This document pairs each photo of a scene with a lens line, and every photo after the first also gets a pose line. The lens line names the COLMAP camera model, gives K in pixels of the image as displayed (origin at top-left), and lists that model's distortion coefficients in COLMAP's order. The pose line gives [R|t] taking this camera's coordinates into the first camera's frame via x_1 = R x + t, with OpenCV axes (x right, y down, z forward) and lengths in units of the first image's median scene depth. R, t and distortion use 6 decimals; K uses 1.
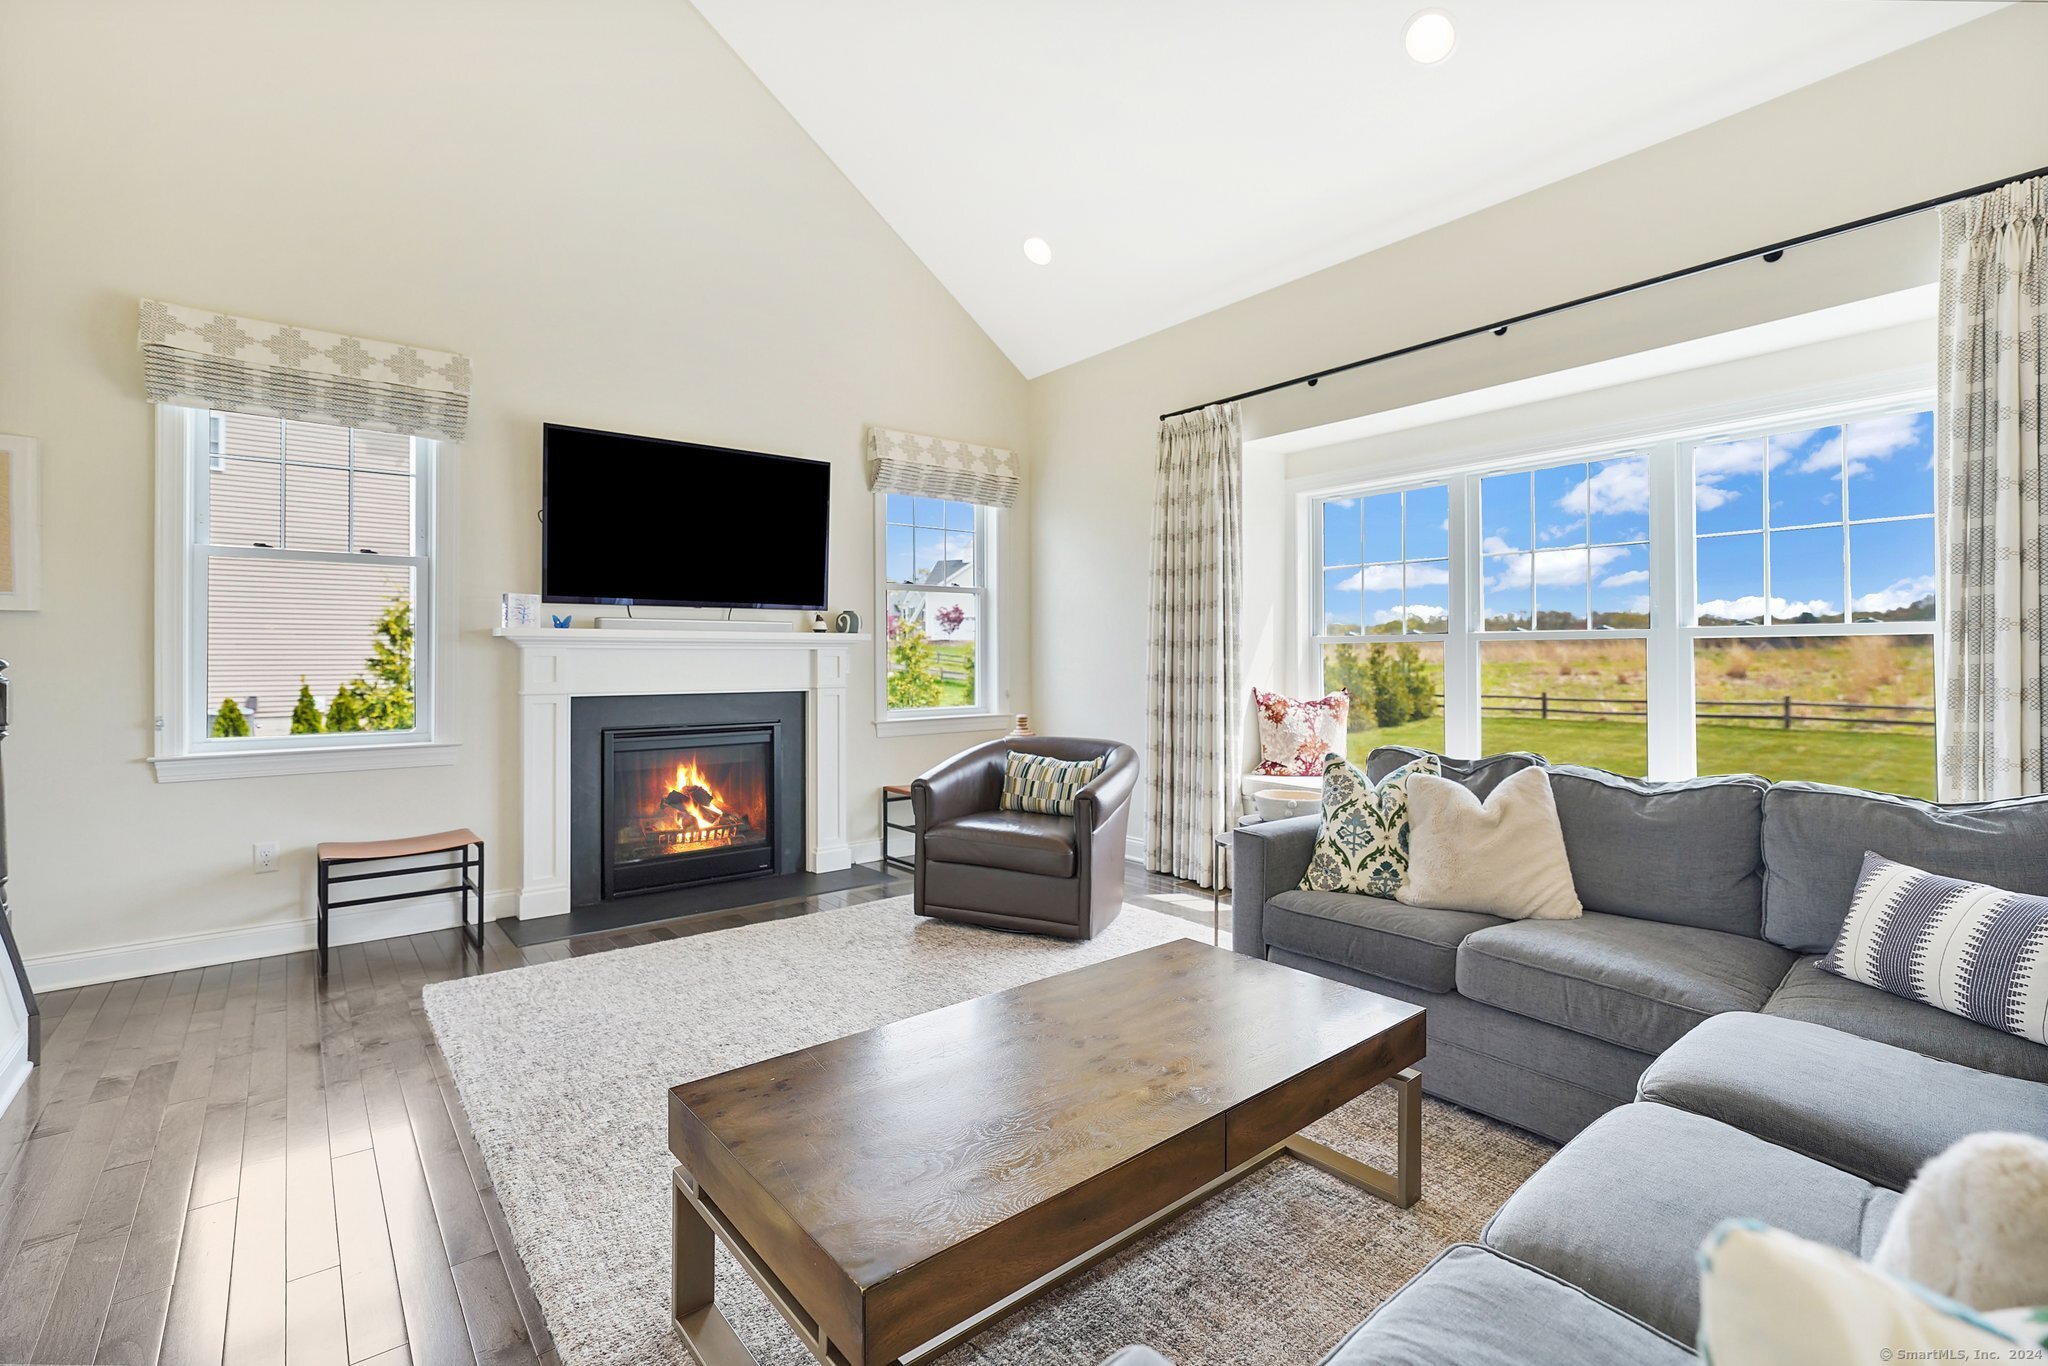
lens RADIAL K [[928.6, 0, 1015.2], [0, 928.6, 663.1], [0, 0, 1]] dist [-0.000925, 0.000345]
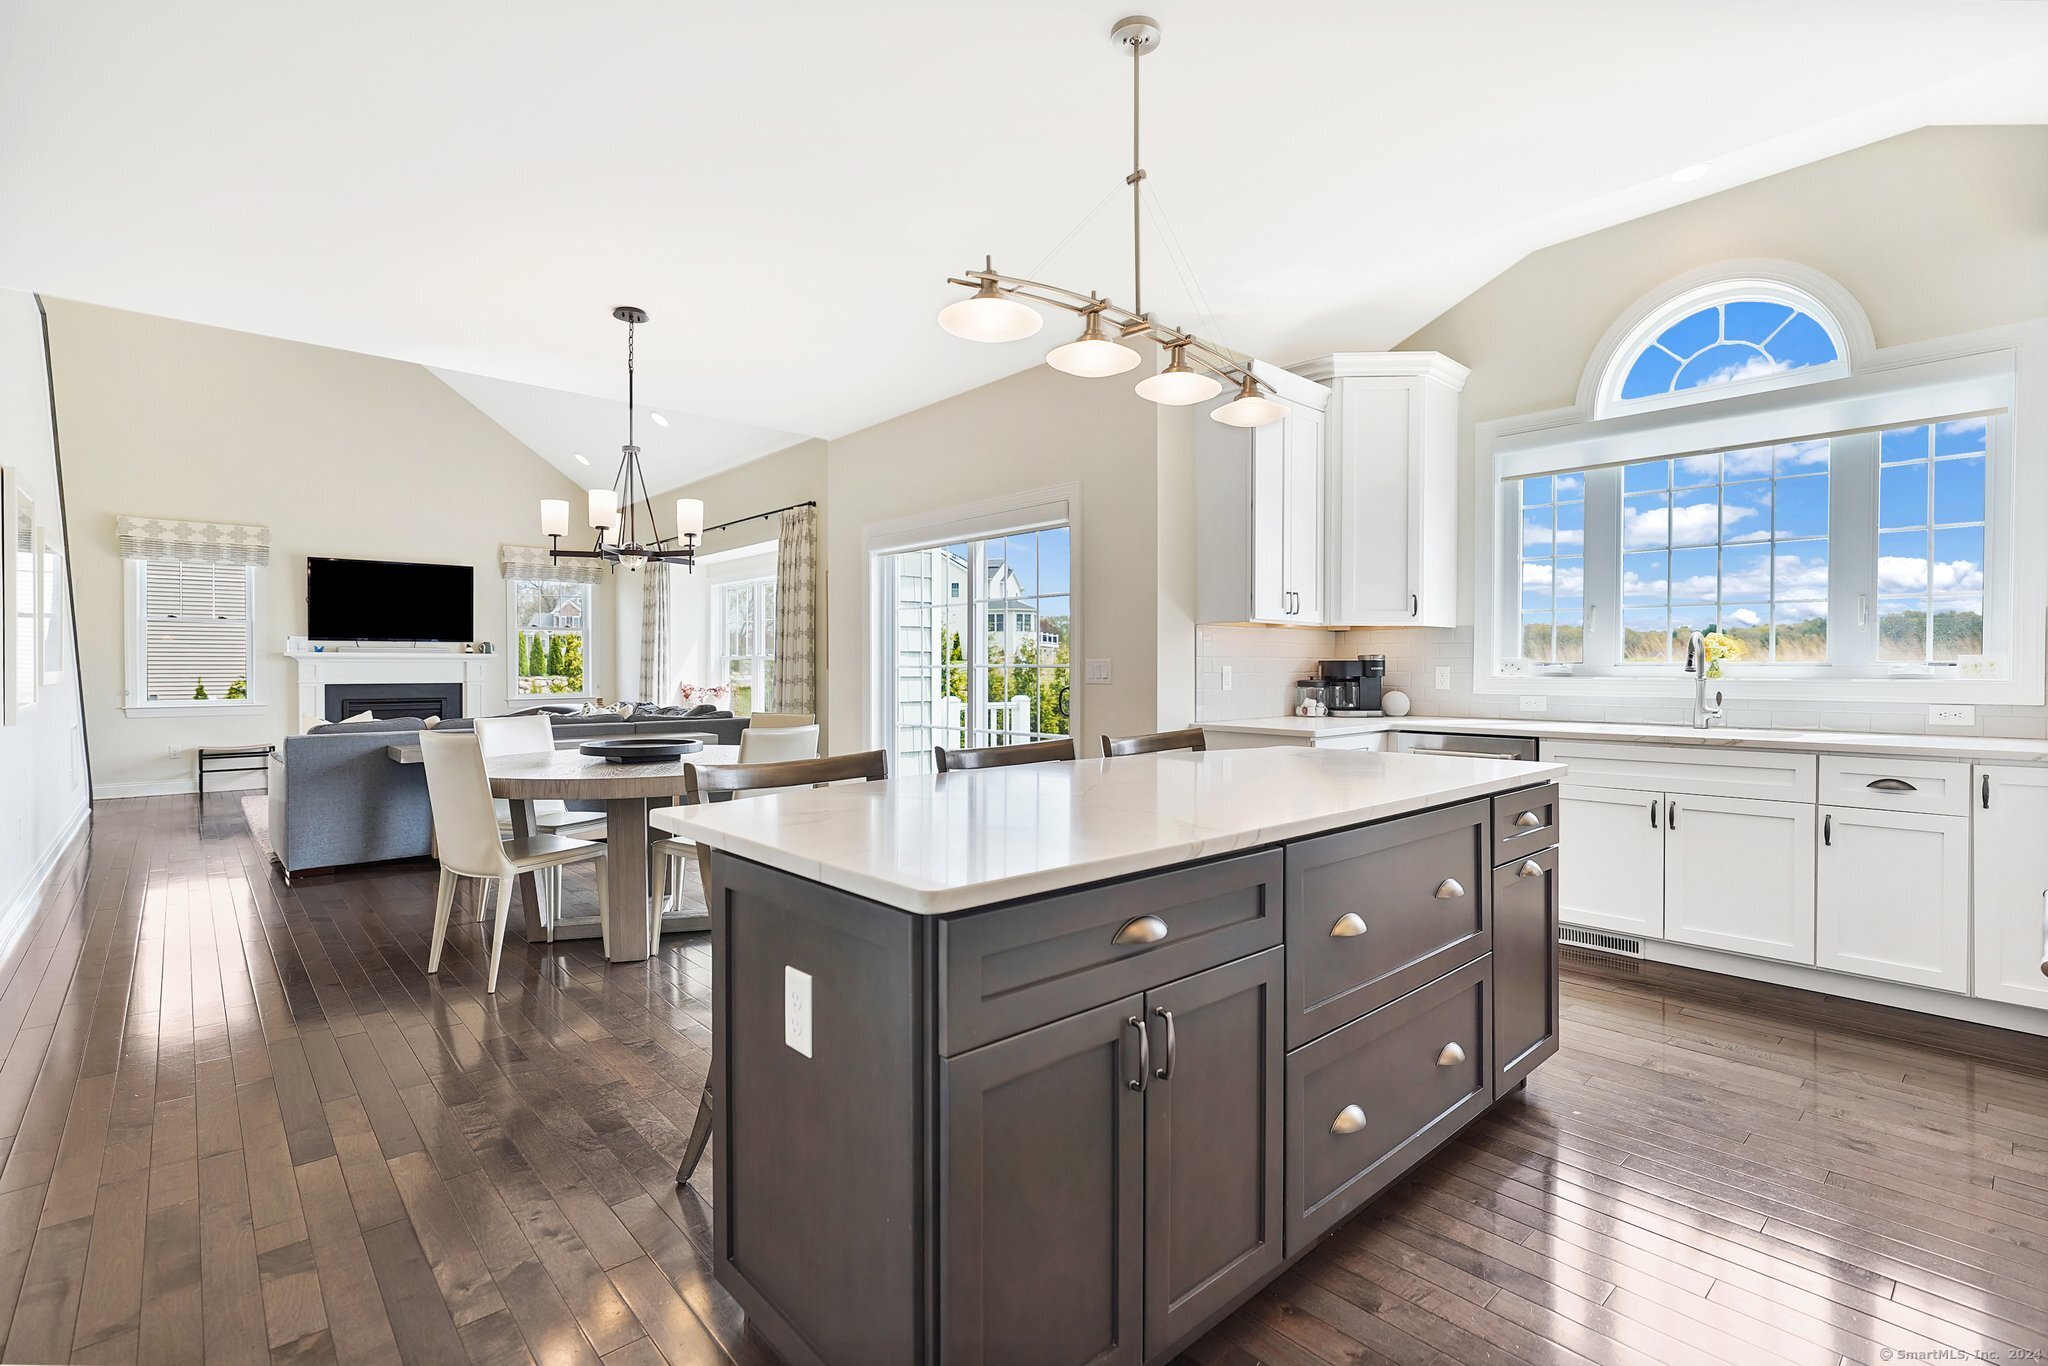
lens RADIAL K [[950.3, 0, 1024.0], [0, 950.3, 683.0], [0, 0, 1]] dist [0.000646, 0.000418]
pose [[0.998313, 0.001815, 0.058025, 1.031391], [-0.002721, 0.999876, 0.015529, -0.005153], [-0.057990, -0.015660, 0.998194, -1.312271]]
